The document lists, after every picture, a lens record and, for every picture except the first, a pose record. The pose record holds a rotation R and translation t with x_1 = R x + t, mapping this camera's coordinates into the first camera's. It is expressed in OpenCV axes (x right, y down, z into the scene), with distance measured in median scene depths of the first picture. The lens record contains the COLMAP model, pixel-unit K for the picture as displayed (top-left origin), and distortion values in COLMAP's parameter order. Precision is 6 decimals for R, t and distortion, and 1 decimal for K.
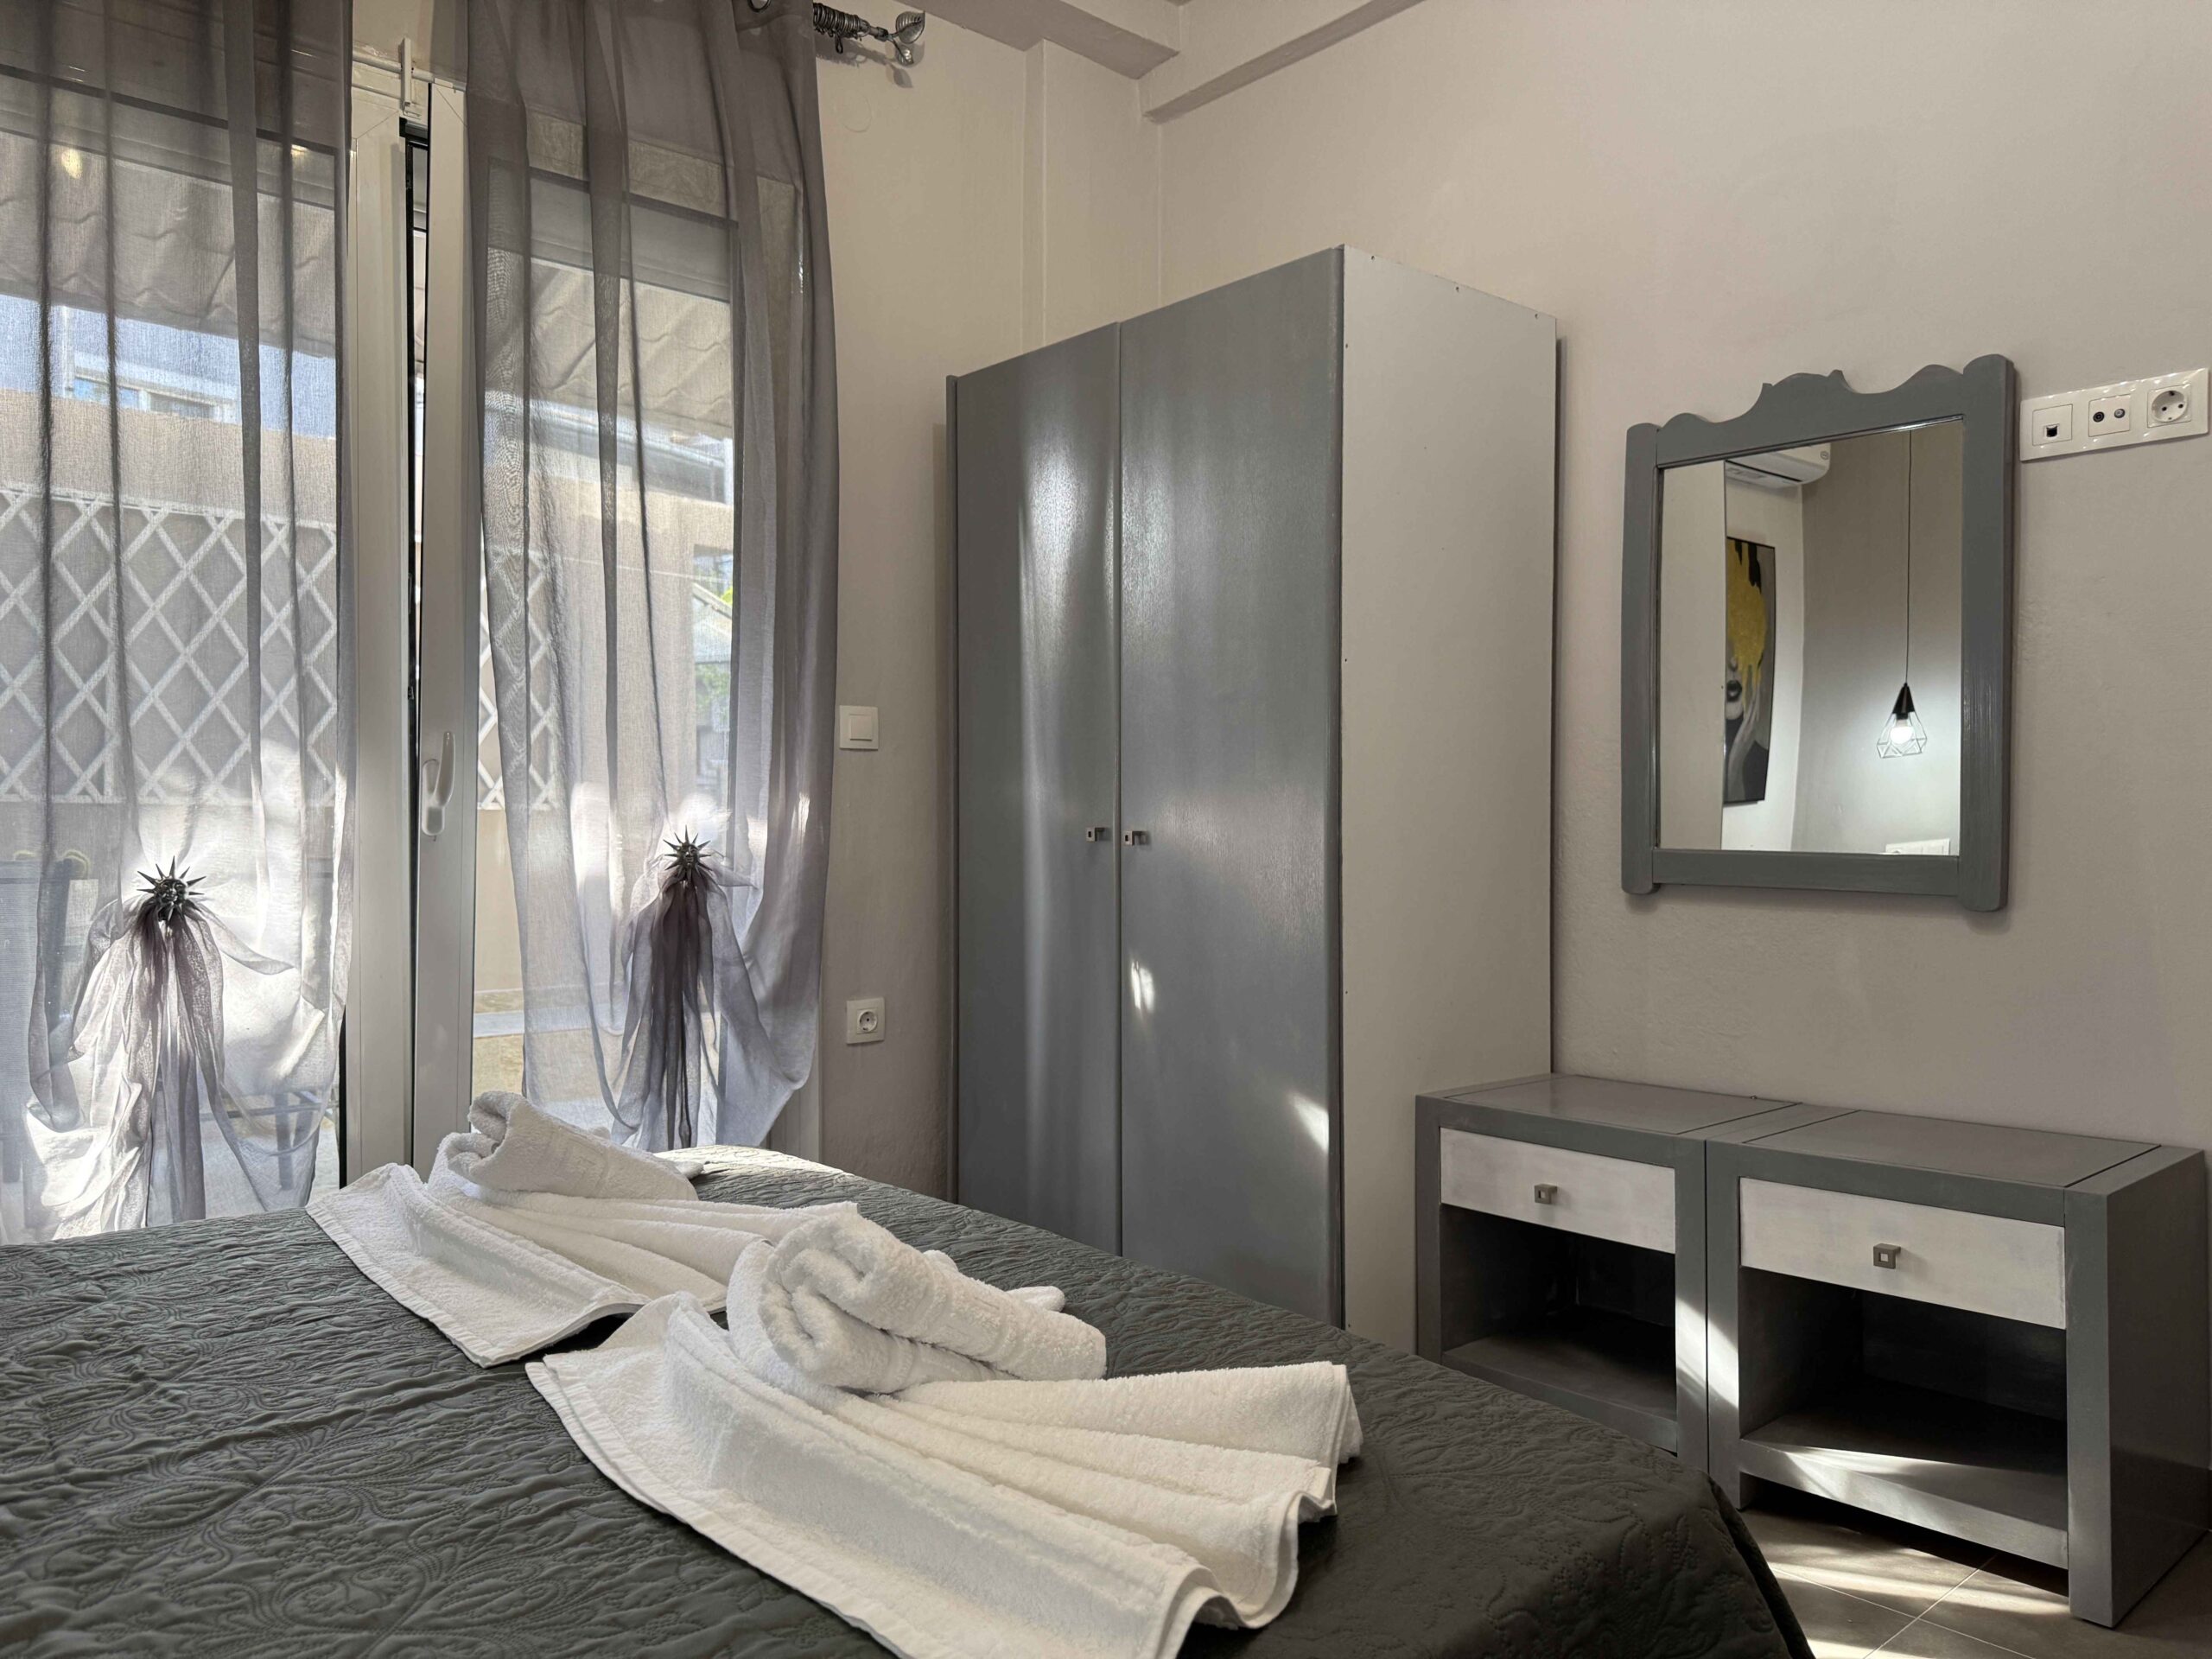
lens RADIAL K [[1632.2, 0, 1134.6], [0, 1632.2, 831.4], [0, 0, 1]] dist [0.011054, -0.005567]
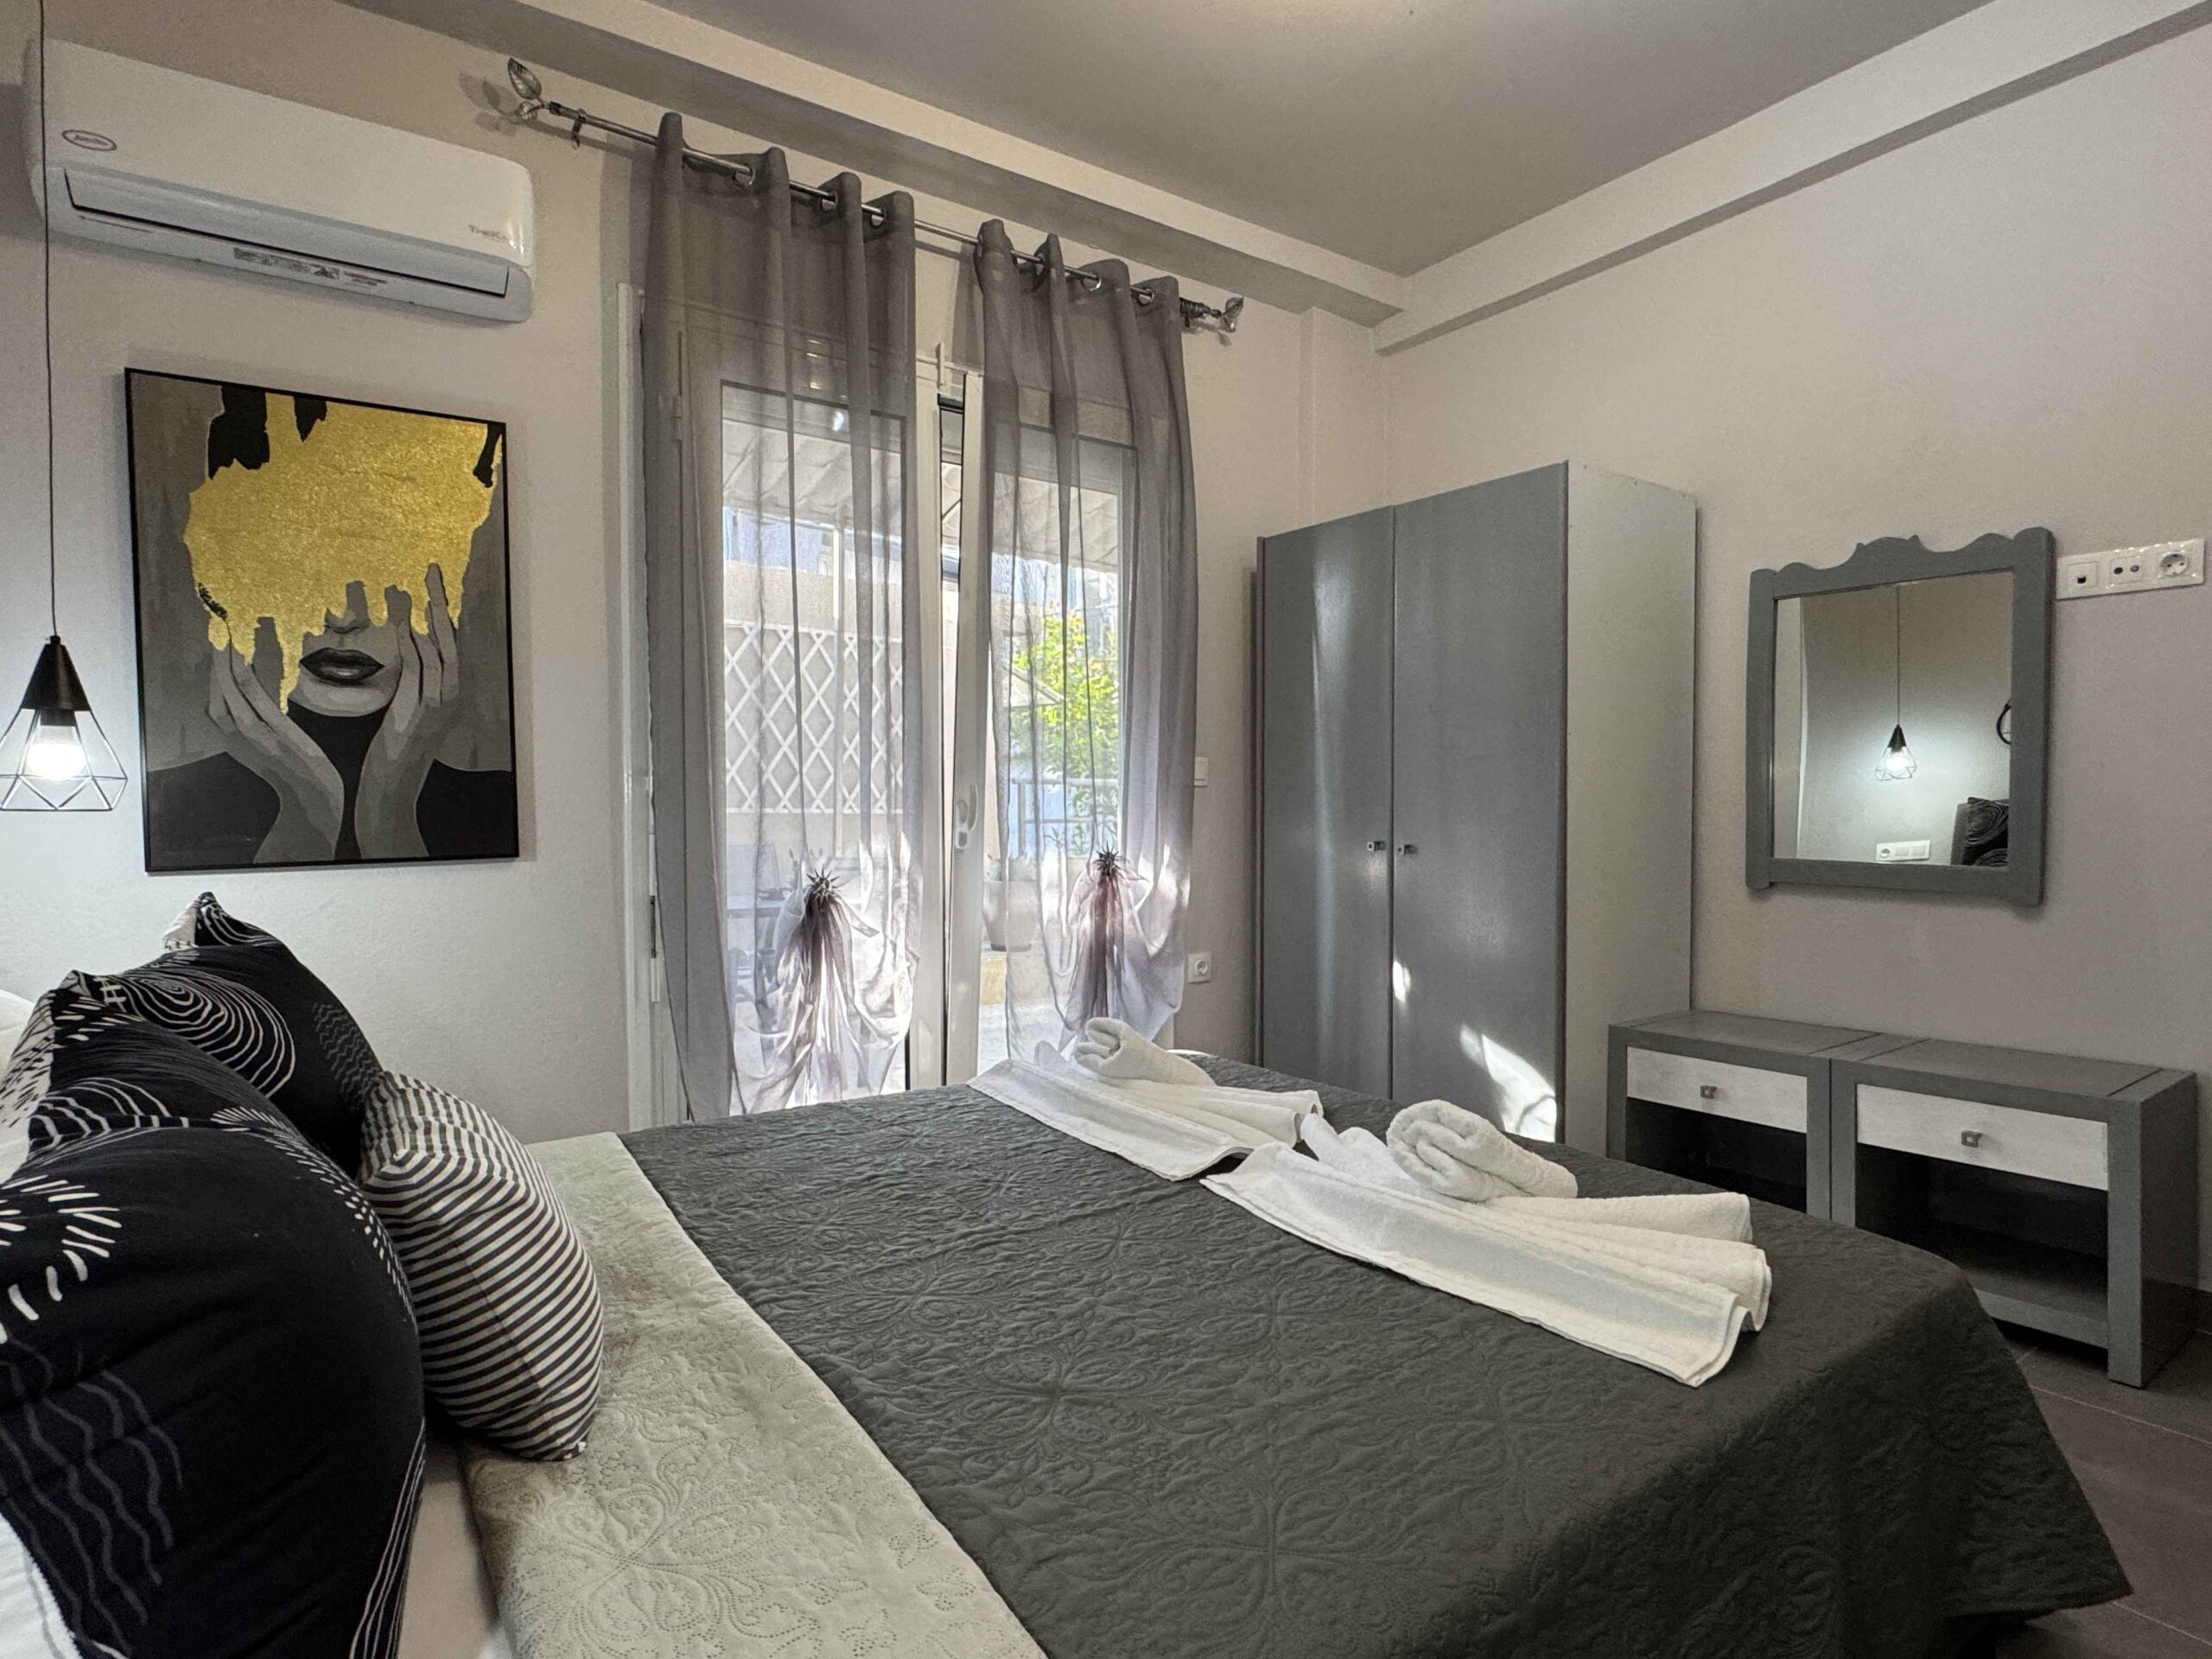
lens RADIAL K [[1195.1, 0, 1106.0], [0, 1195.1, 829.5], [0, 0, 1]] dist [-0.001287, 0.001865]
pose [[0.994684, -0.000338, -0.102976, -0.197097], [0.001730, 0.999908, 0.013430, -0.037102], [0.102962, -0.013537, 0.994593, -0.154798]]
